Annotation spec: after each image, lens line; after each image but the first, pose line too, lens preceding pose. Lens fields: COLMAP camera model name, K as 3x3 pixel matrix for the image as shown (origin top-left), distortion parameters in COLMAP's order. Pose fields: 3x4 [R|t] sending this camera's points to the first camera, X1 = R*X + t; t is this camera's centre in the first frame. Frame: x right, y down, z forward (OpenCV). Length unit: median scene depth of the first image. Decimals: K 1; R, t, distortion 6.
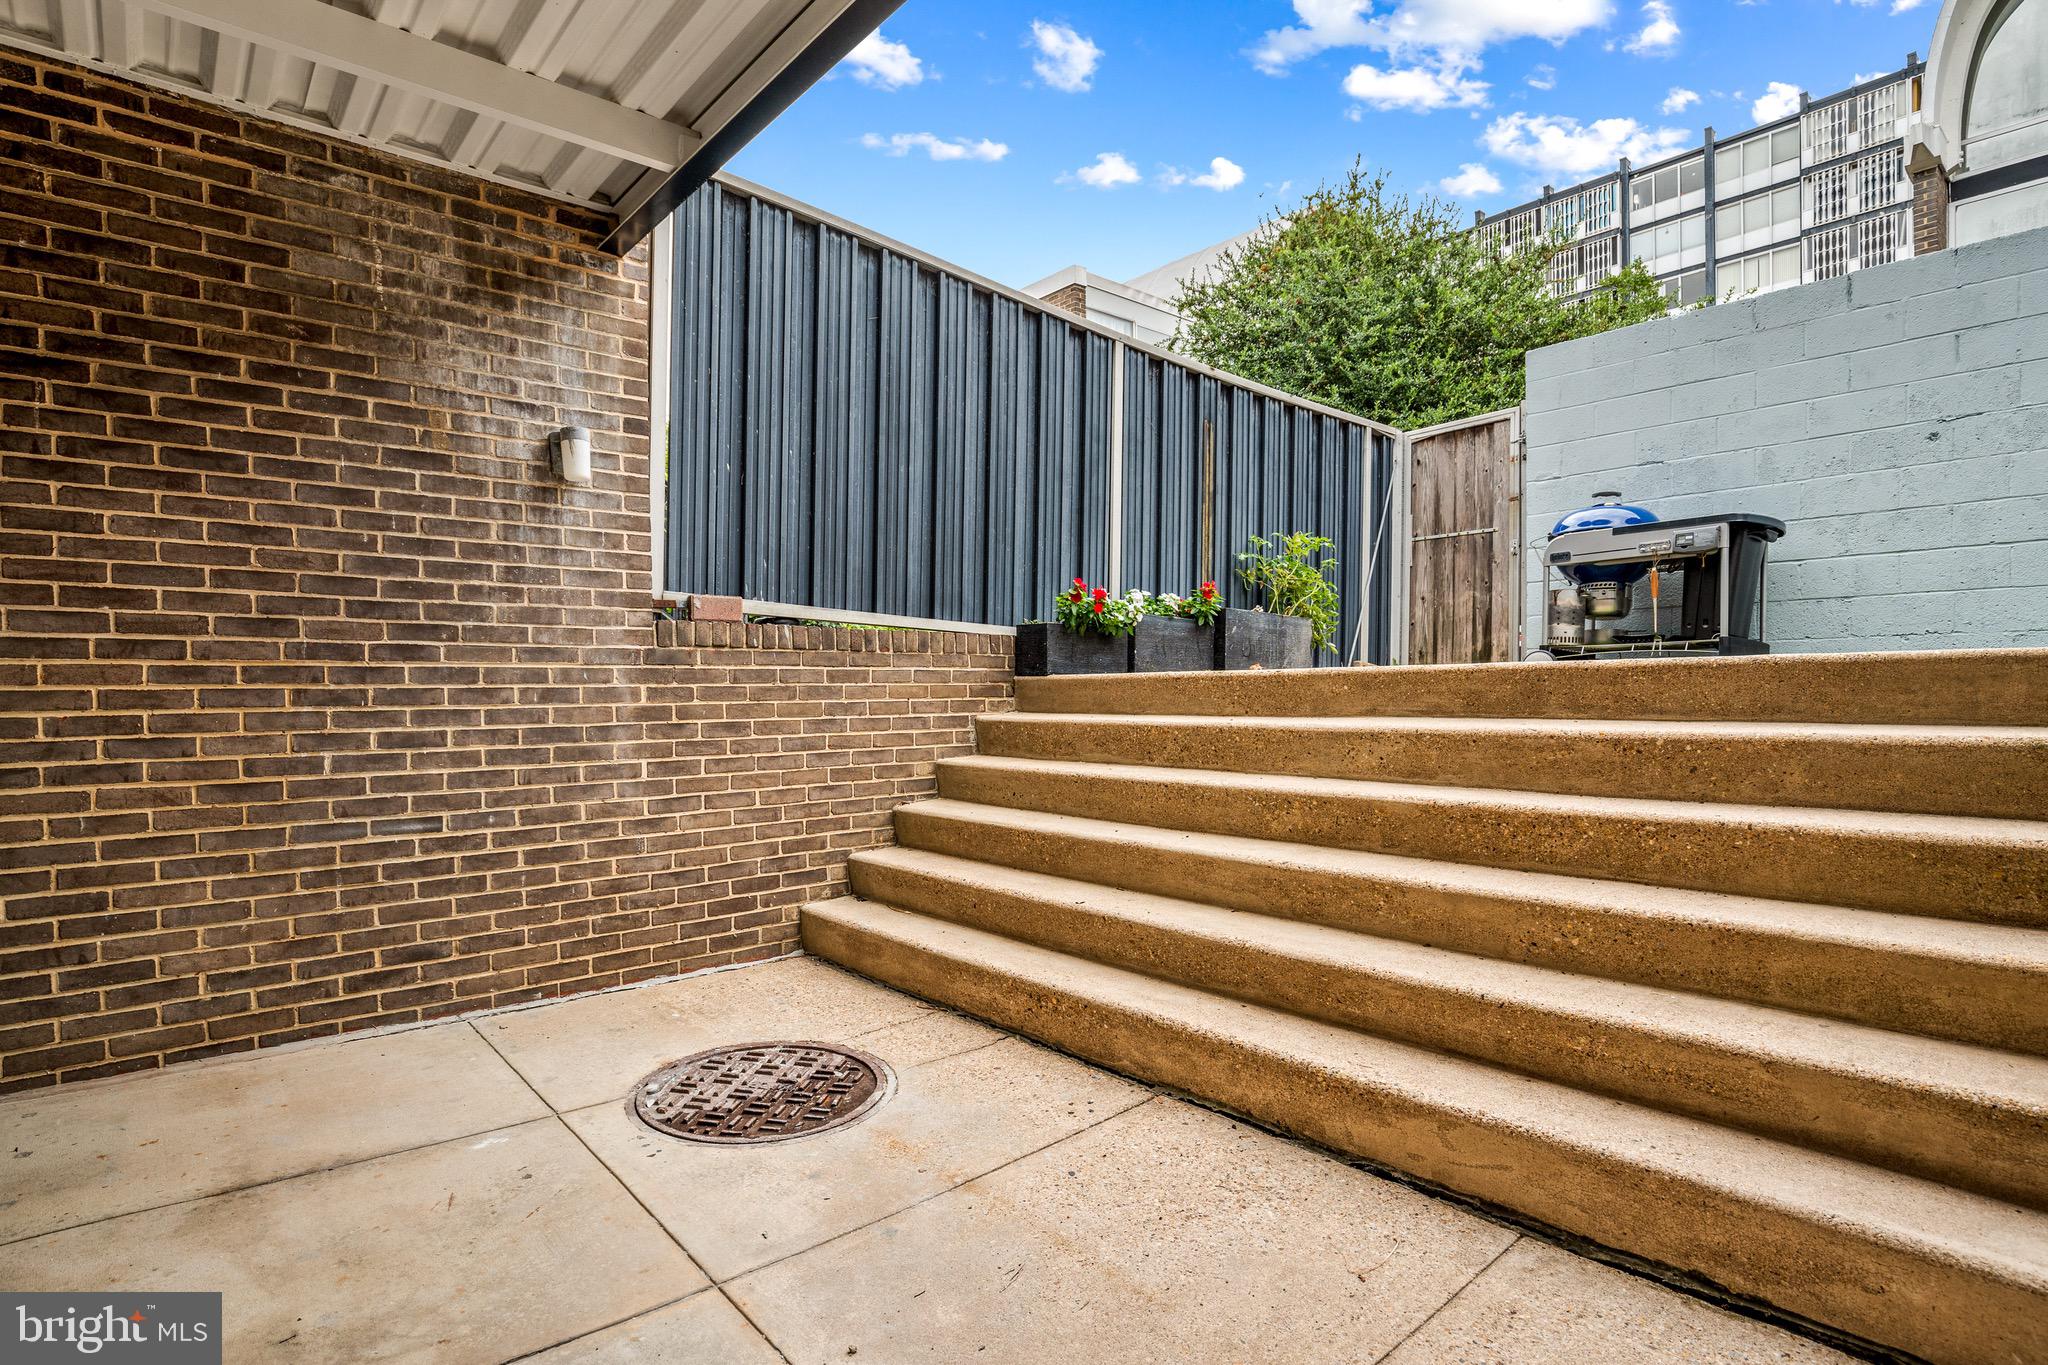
lens RADIAL K [[1044.7, 0, 1026.0], [0, 1044.7, 691.8], [0, 0, 1]] dist [-0.019489, 0.005627]
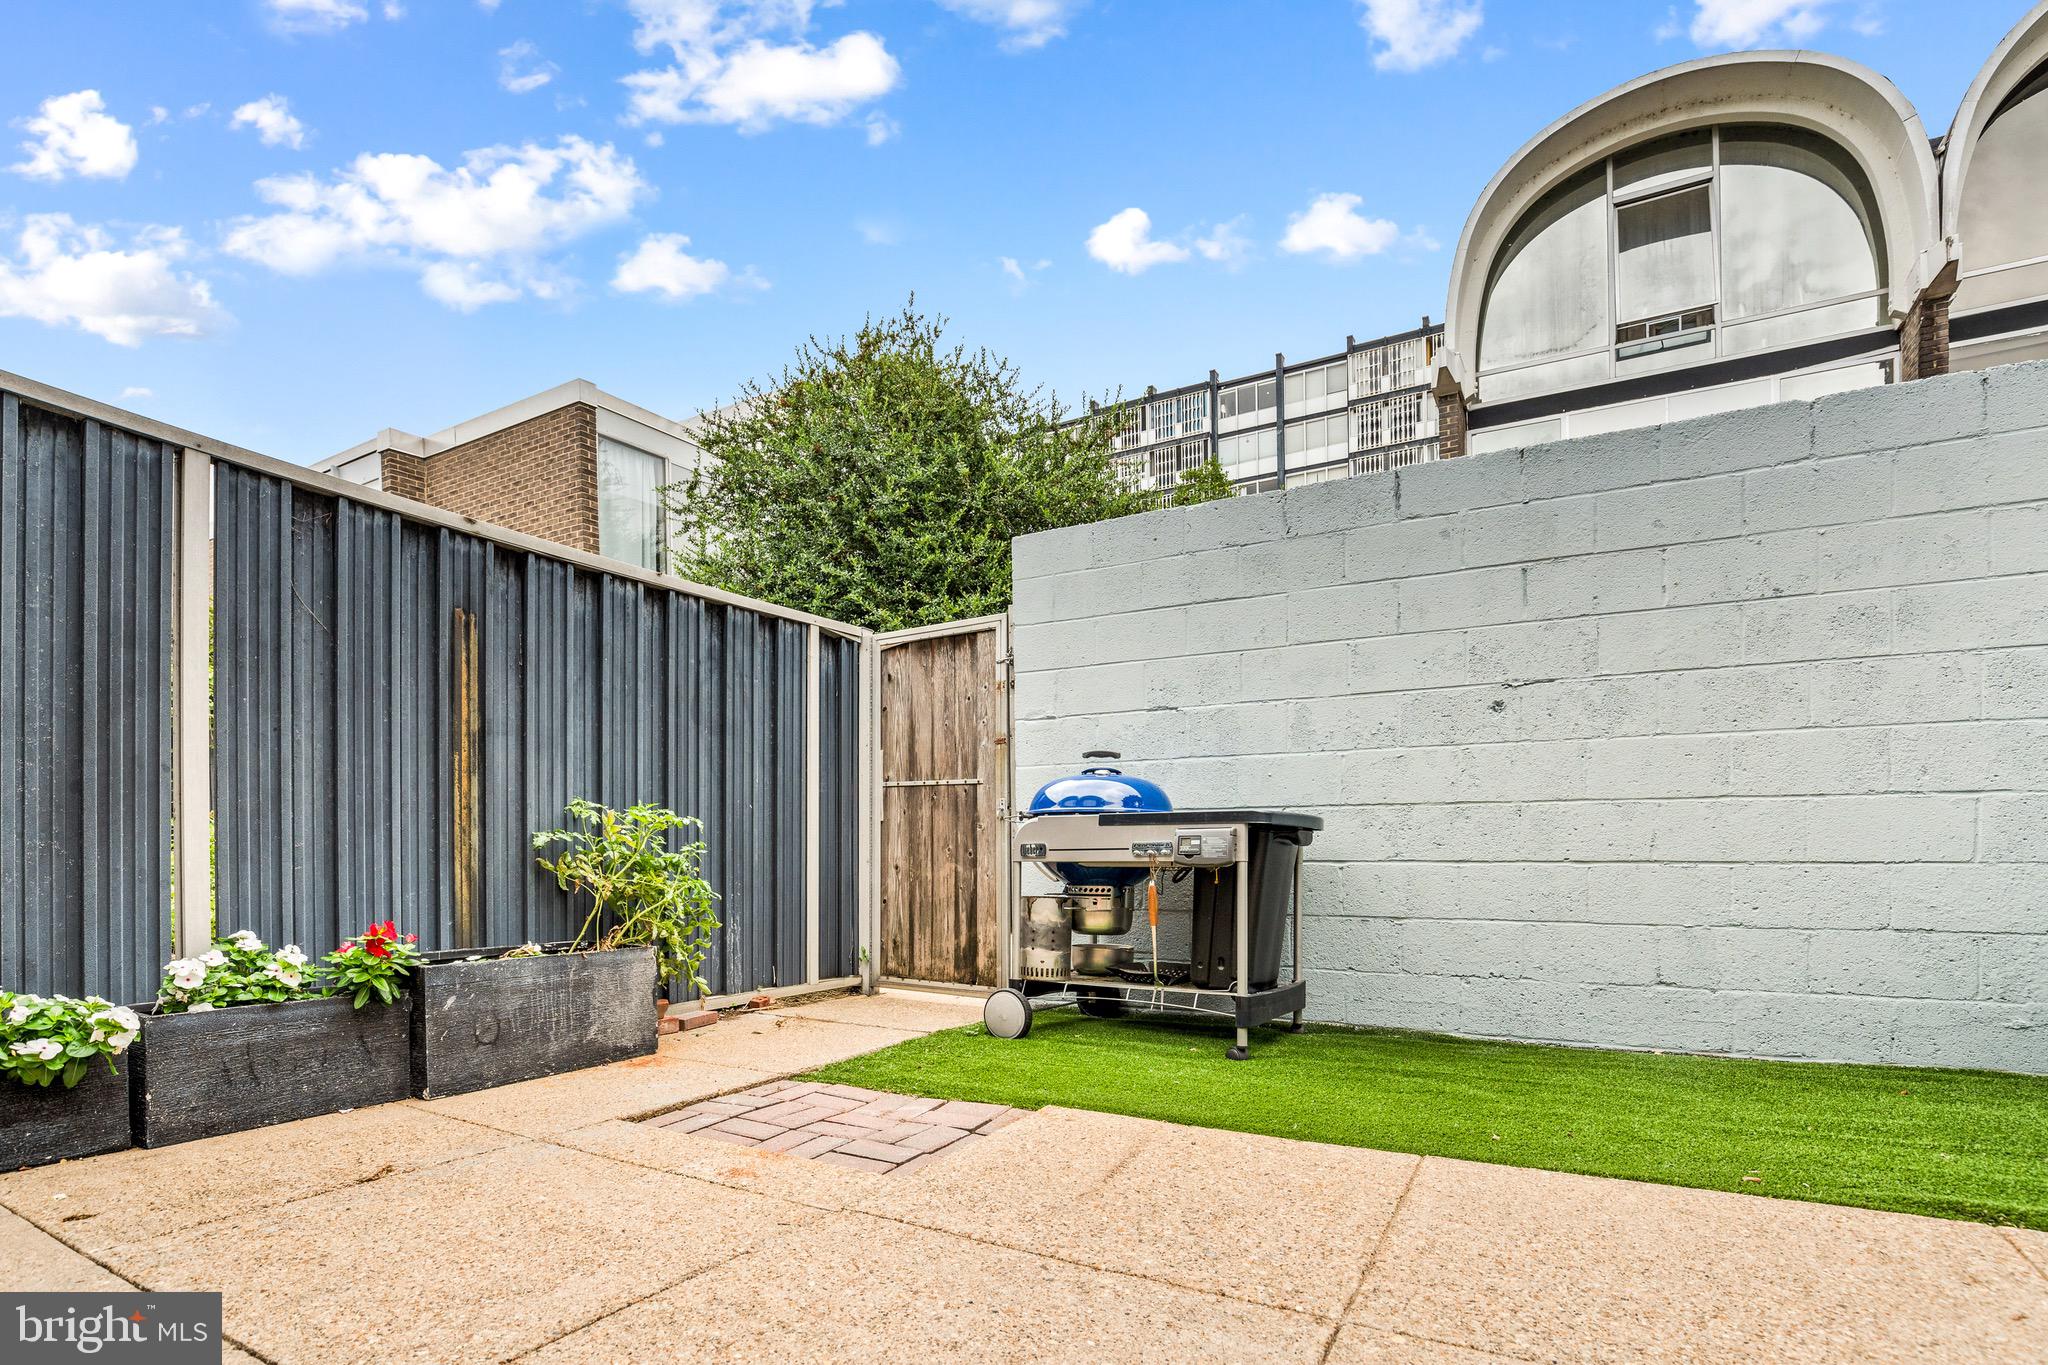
lens RADIAL K [[963.0, 0, 1044.0], [0, 963.0, 807.5], [0, 0, 1]] dist [-0.017239, -0.001746]
pose [[0.945283, 0.000490, 0.326250, 0.264231], [0.004046, 0.999904, -0.013227, -0.123212], [-0.326225, 0.013823, 0.945191, 0.343985]]
